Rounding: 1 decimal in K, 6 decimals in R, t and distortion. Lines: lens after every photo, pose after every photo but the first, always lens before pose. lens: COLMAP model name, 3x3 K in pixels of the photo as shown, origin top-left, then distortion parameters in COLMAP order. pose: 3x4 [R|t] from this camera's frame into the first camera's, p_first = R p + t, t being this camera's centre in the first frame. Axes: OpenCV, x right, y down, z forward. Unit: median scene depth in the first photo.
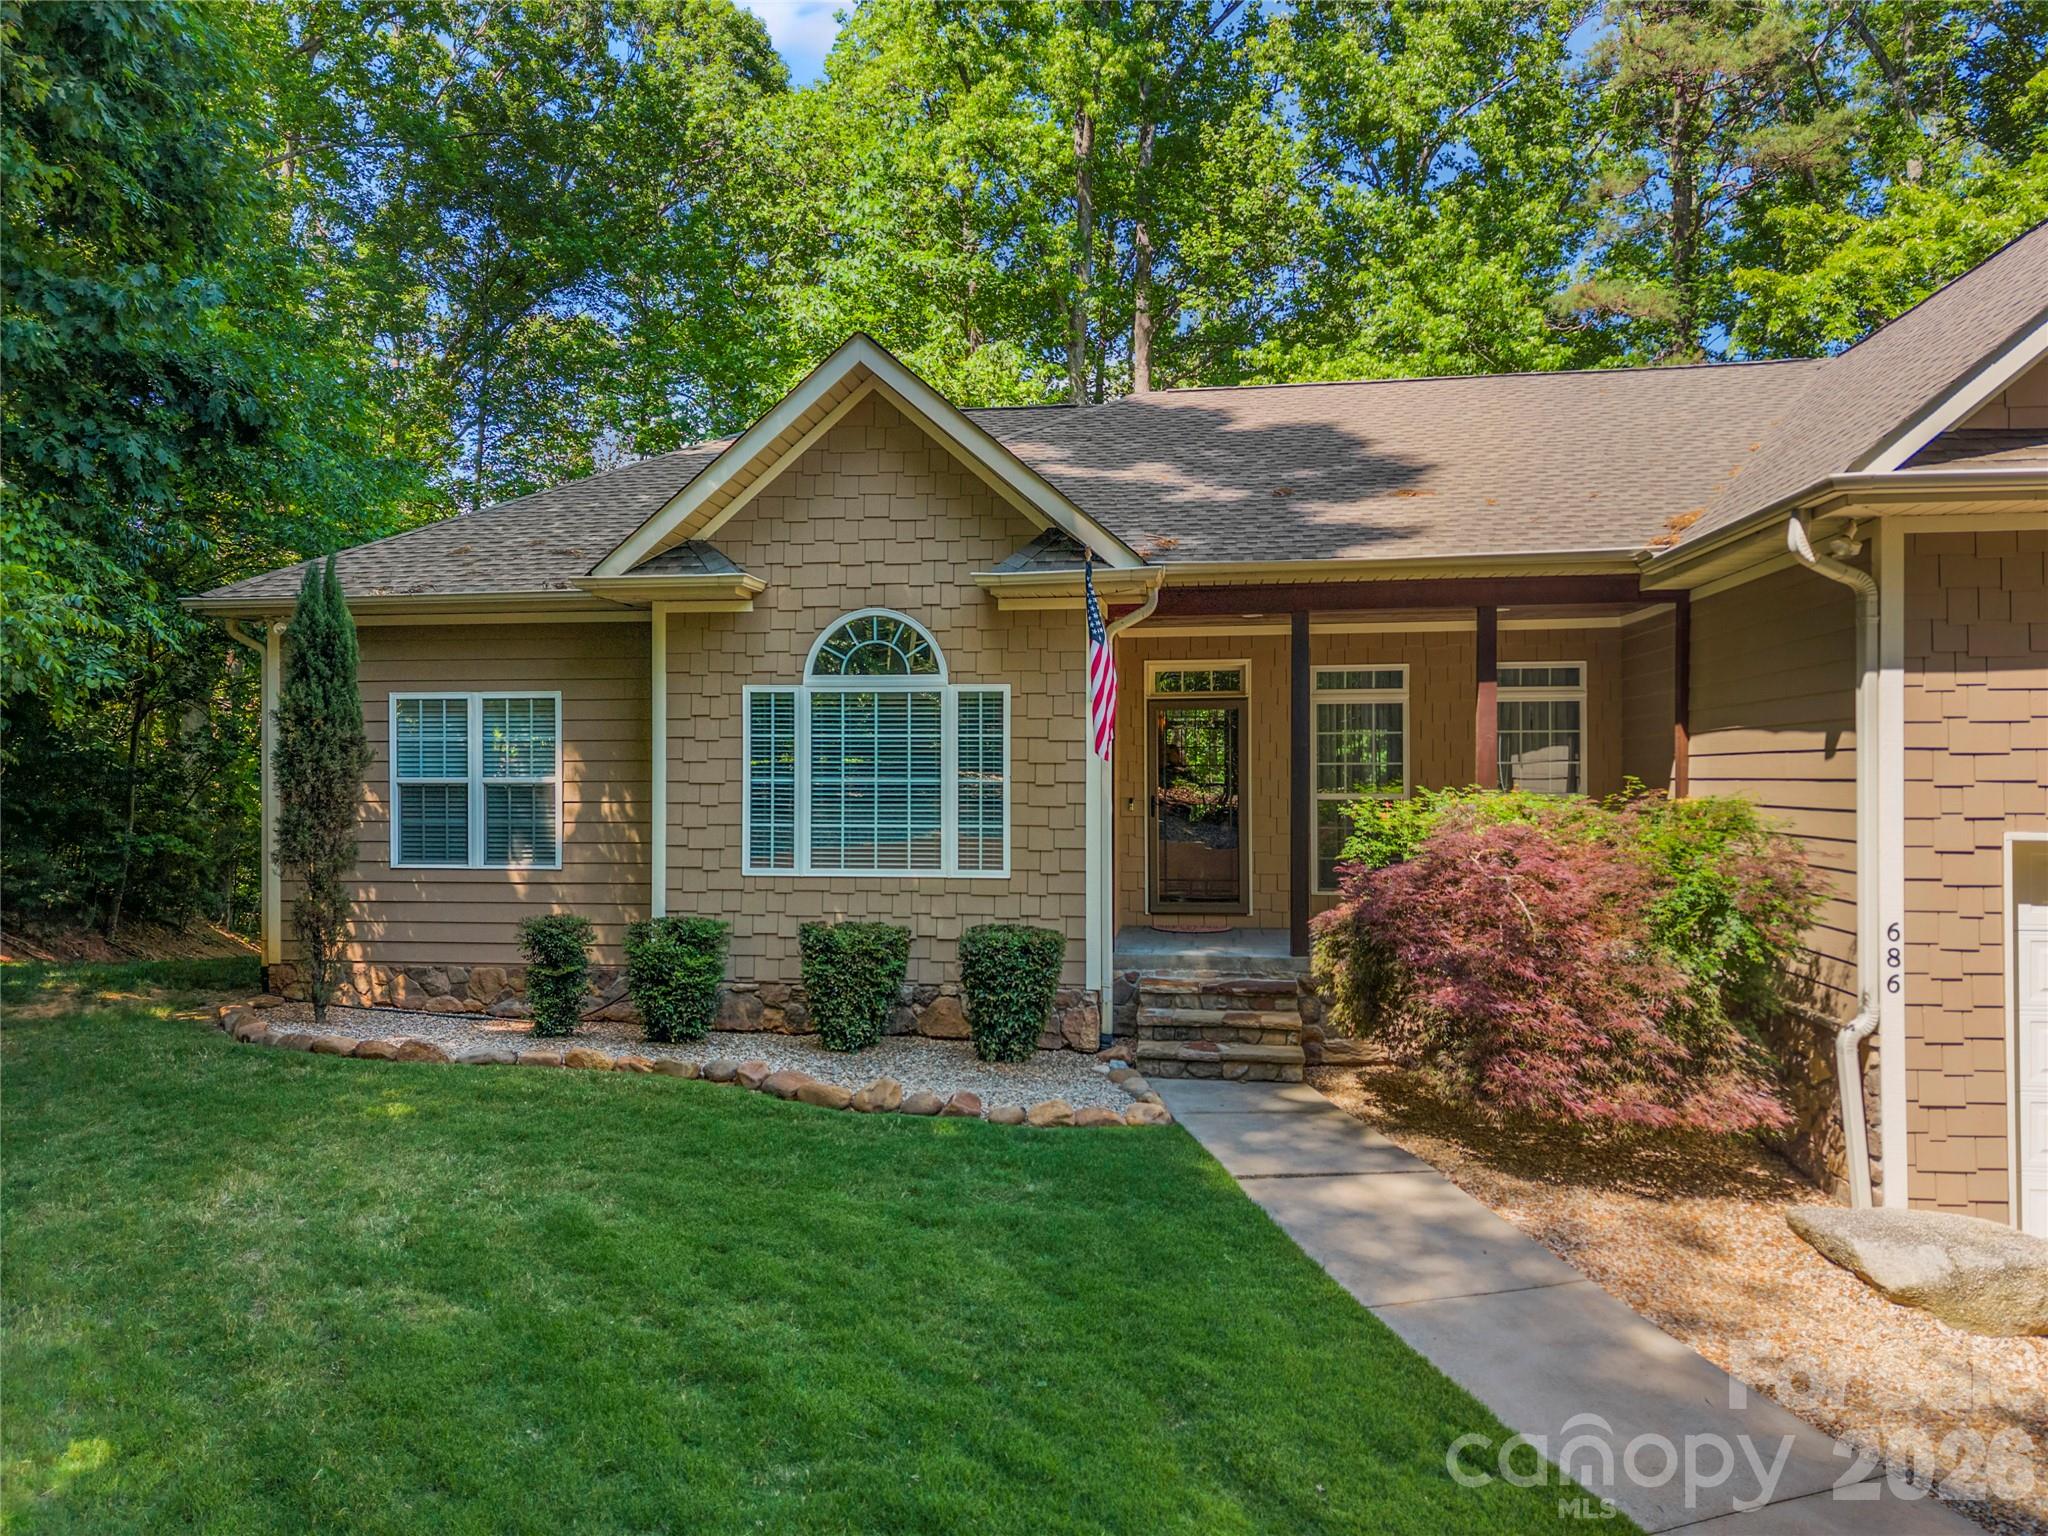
lens RADIAL K [[1412.6, 0, 1024.0], [0, 1412.6, 768.0], [0, 0, 1]] dist [0.130107, -0.115963]
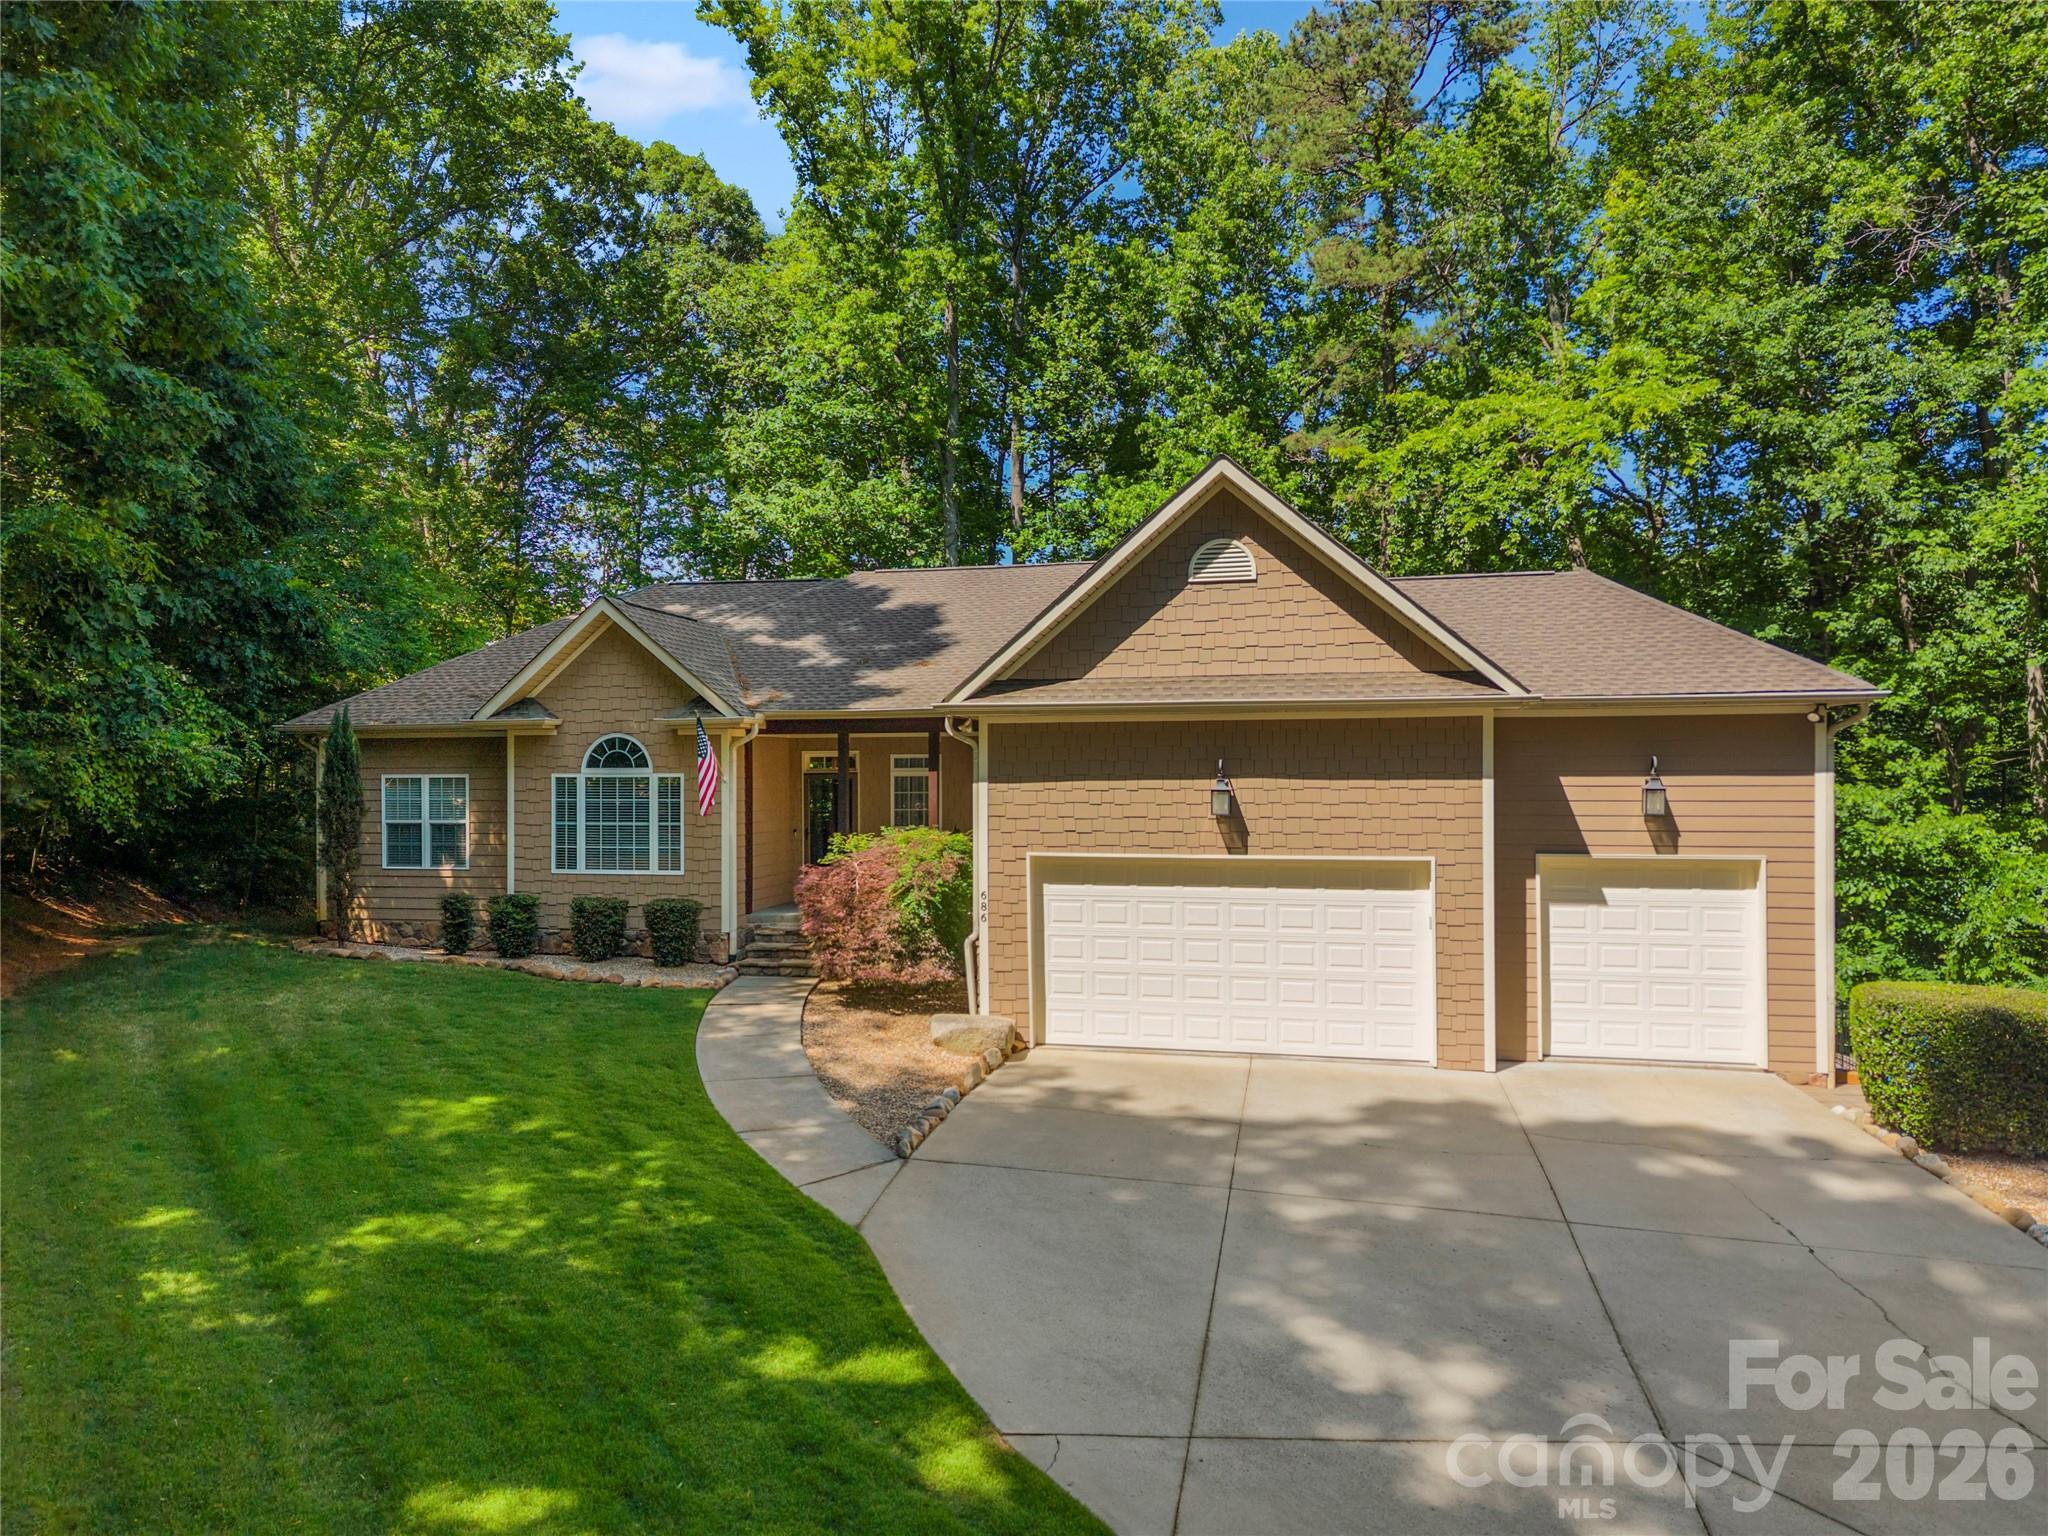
lens RADIAL K [[1449.0, 0, 1024.0], [0, 1449.0, 768.0], [0, 0, 1]] dist [0.074477, -0.002492]
pose [[0.996957, -0.004042, -0.077845, 0.591948], [0.004077, 0.999992, 0.000282, -0.064101], [0.077843, -0.000598, 0.996965, -0.913990]]
